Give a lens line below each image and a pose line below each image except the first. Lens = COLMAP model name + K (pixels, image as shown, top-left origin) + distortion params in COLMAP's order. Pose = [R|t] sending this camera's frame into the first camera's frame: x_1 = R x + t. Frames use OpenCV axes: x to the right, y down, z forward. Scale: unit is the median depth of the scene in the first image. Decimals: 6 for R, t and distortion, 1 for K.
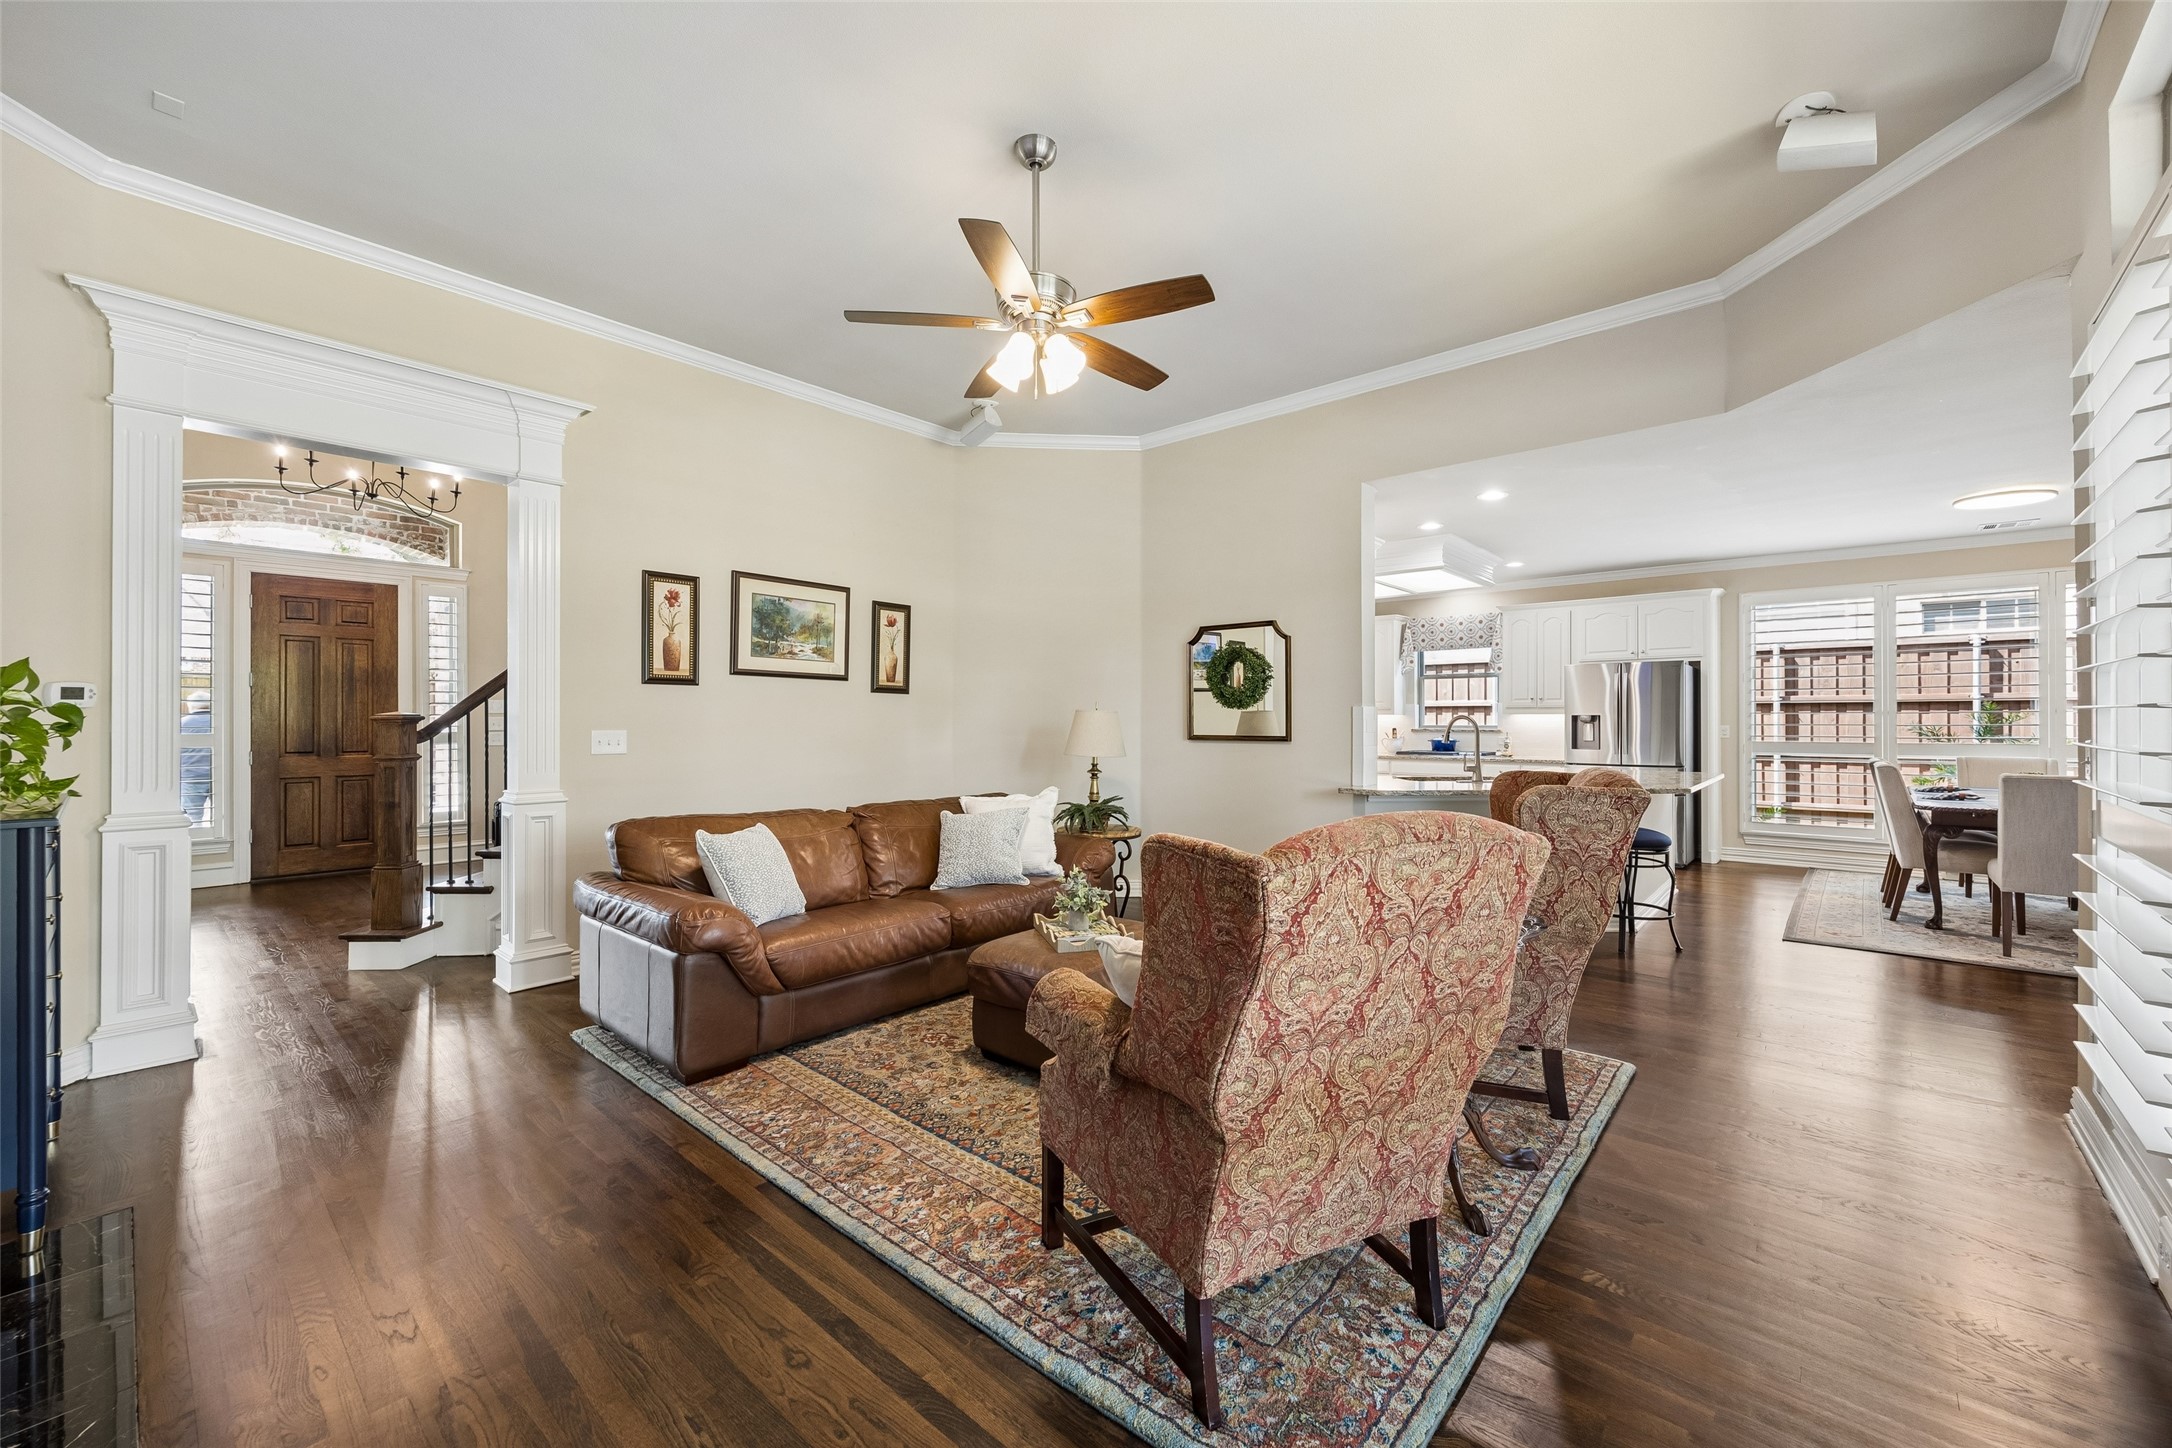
lens RADIAL K [[870.5, 0, 1086.0], [0, 870.5, 724.0], [0, 0, 1]] dist [0.001092, 0.000031]
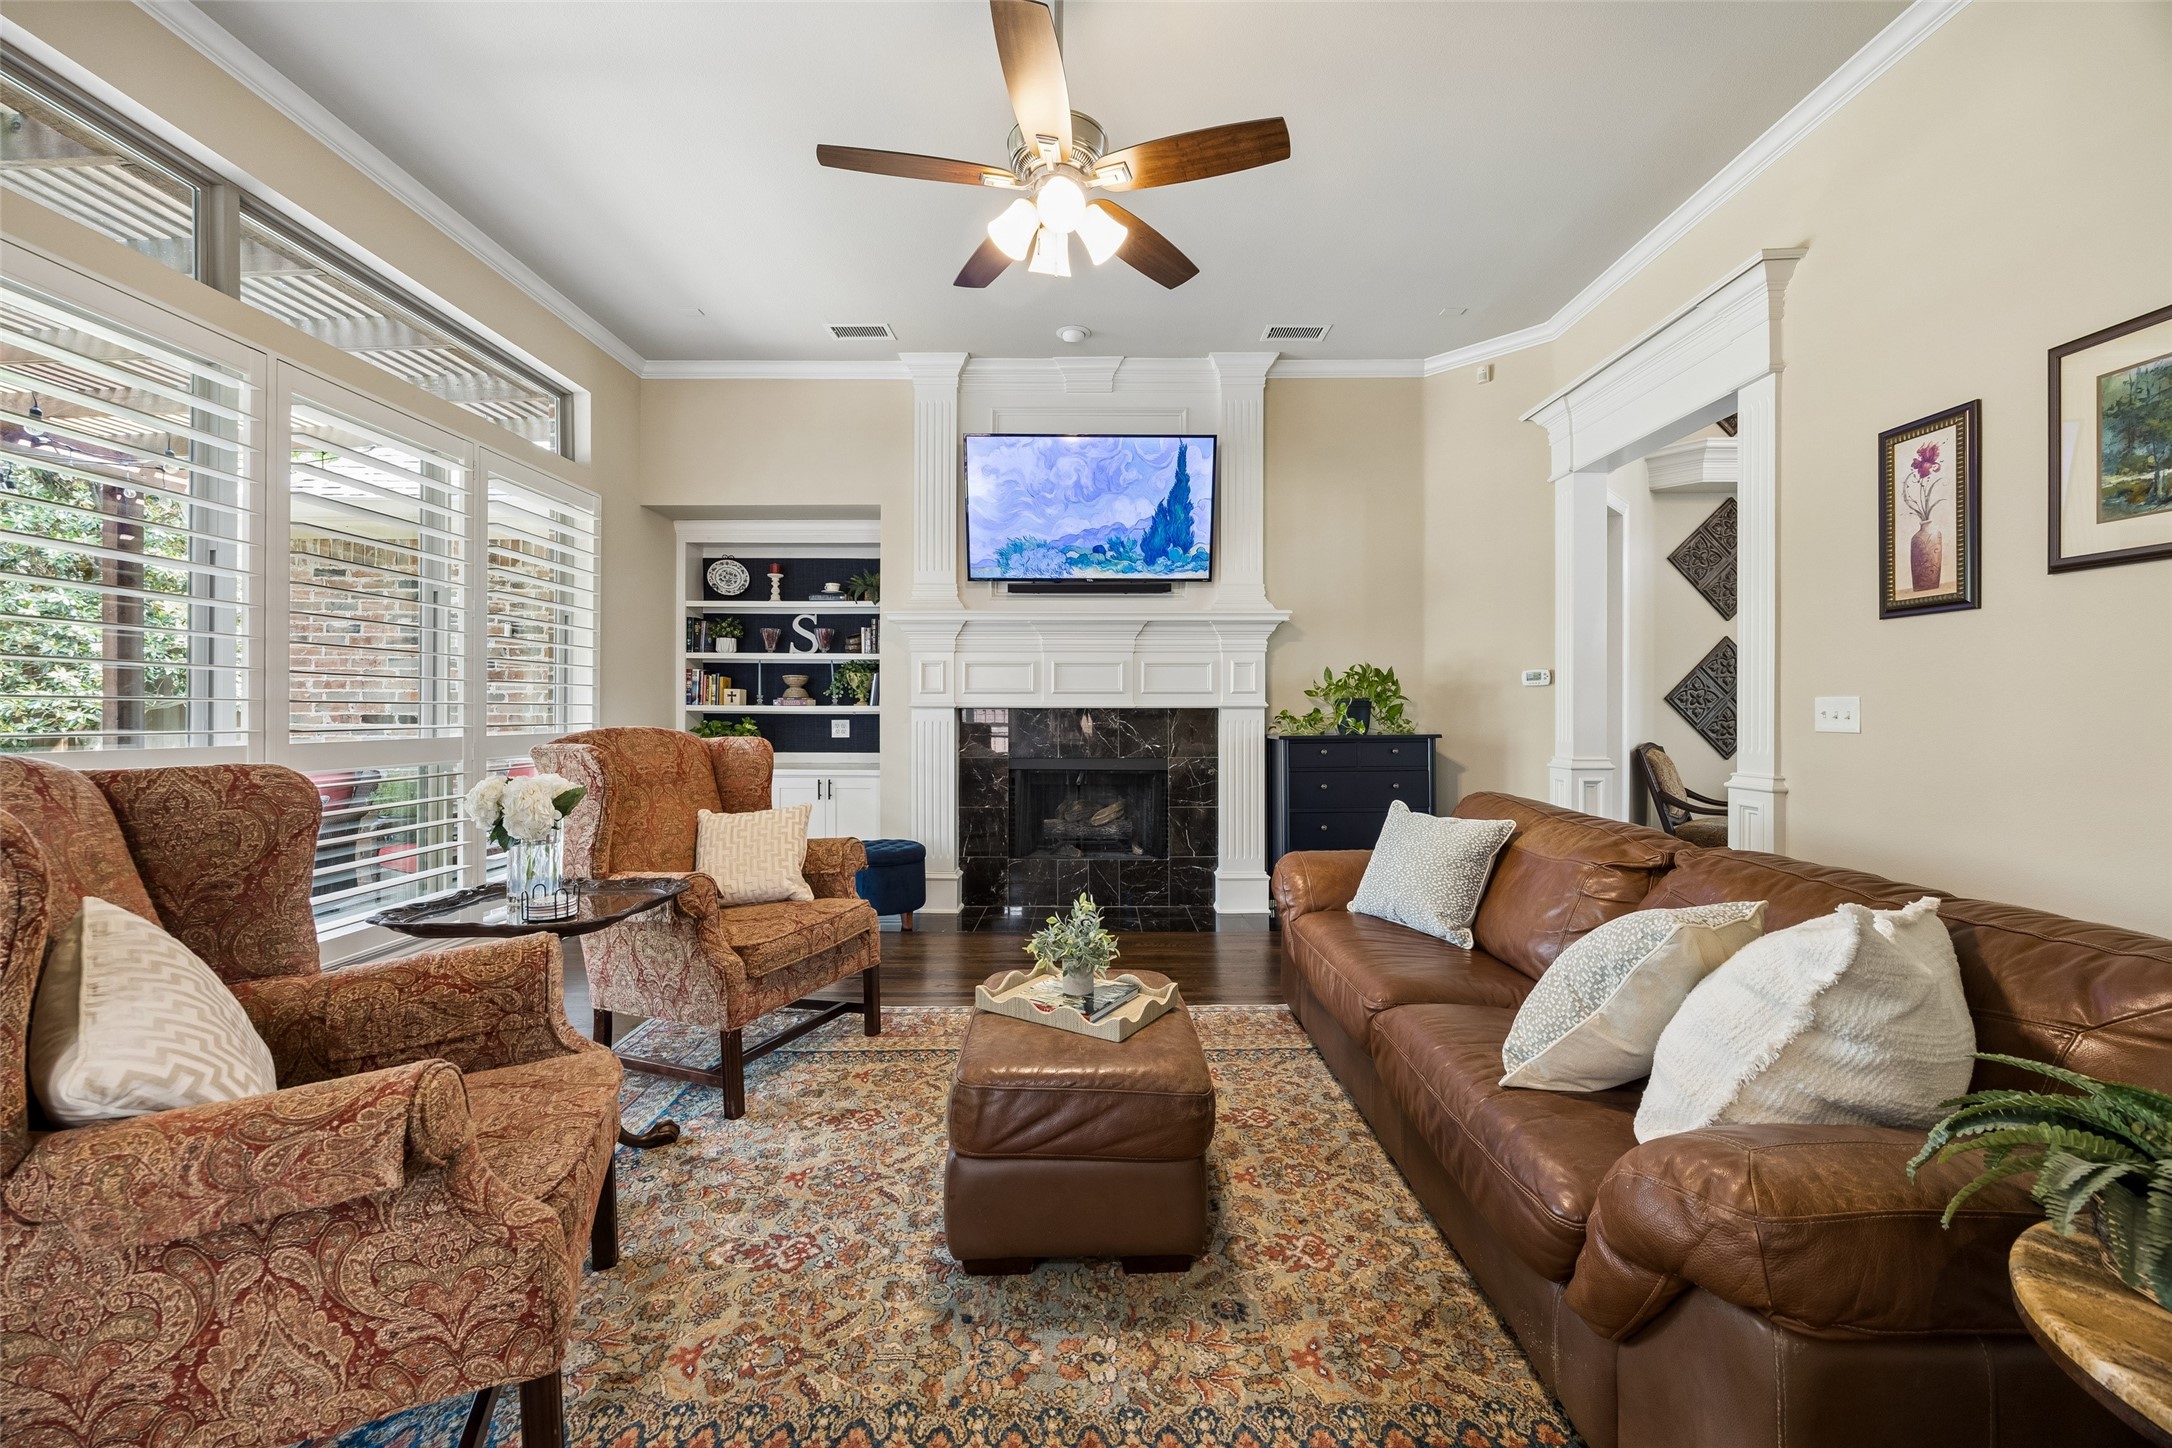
lens RADIAL K [[820.6, 0, 1094.8], [0, 820.6, 717.3], [0, 0, 1]] dist [0.000968, -0.006912]
pose [[-0.744798, 0.003582, -0.667280, 0.278507], [0.000428, 0.999988, 0.004891, 0.018710], [0.667290, 0.003357, -0.744791, 1.035678]]
